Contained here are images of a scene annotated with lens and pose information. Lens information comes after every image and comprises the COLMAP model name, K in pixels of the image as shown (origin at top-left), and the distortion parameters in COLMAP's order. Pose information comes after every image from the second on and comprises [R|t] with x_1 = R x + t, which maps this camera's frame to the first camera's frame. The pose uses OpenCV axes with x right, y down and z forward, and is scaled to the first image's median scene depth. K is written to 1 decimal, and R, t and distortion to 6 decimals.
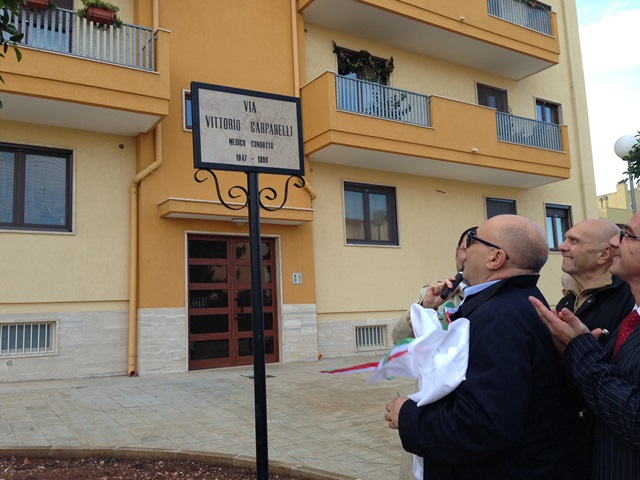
lens RADIAL K [[587.0, 0, 320.0], [0, 587.0, 240.0], [0, 0, 1]] dist [0.110911, -0.184333]
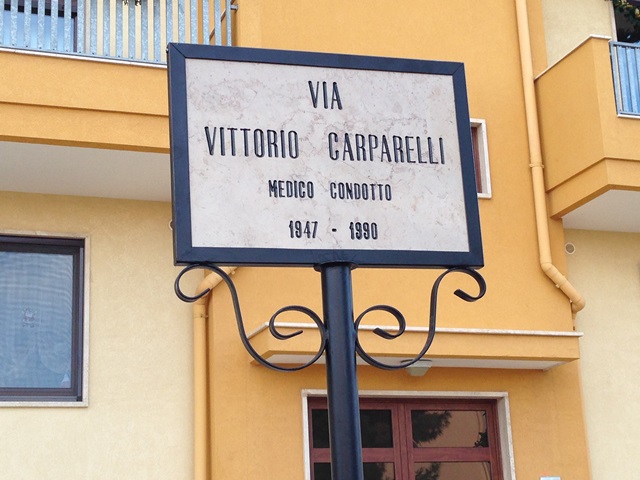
lens RADIAL K [[1157.4, 0, 320.0], [0, 1157.4, 240.0], [0, 0, 1]] dist [0.022985, 0.333124]
pose [[0.969270, -0.060246, -0.238509, 0.047640], [0.028635, 0.990589, -0.133845, -0.033489], [0.244328, 0.122902, 0.961873, 0.288147]]
